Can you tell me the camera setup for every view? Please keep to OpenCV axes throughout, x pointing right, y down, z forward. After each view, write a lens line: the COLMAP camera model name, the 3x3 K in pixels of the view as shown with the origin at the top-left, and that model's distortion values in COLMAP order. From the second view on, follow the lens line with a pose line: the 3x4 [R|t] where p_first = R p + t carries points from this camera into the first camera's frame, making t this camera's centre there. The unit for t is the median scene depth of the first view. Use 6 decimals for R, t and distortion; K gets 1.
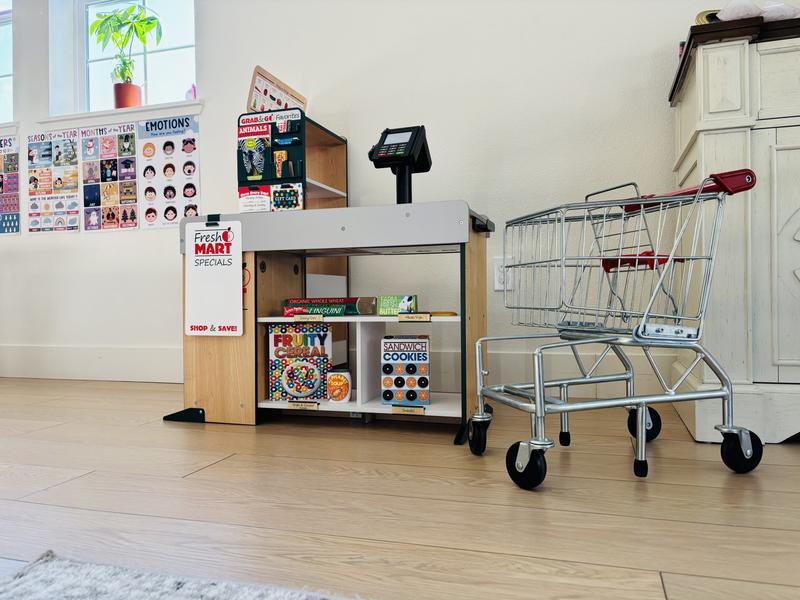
lens RADIAL K [[603.7, 0, 400.0], [0, 603.7, 300.0], [0, 0, 1]] dist [0.051231, -0.058277]
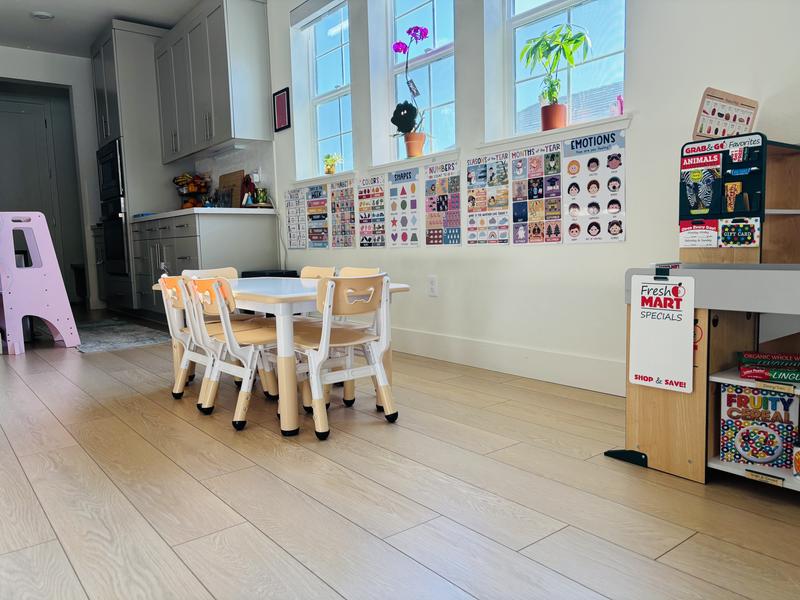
lens RADIAL K [[603.7, 0, 400.0], [0, 603.7, 300.0], [0, 0, 1]] dist [0.051231, -0.058277]
pose [[0.830628, 0.040035, -0.555387, -0.094835], [0.021455, 0.994370, 0.103768, -0.171553], [0.556414, -0.098108, 0.825093, -0.047532]]
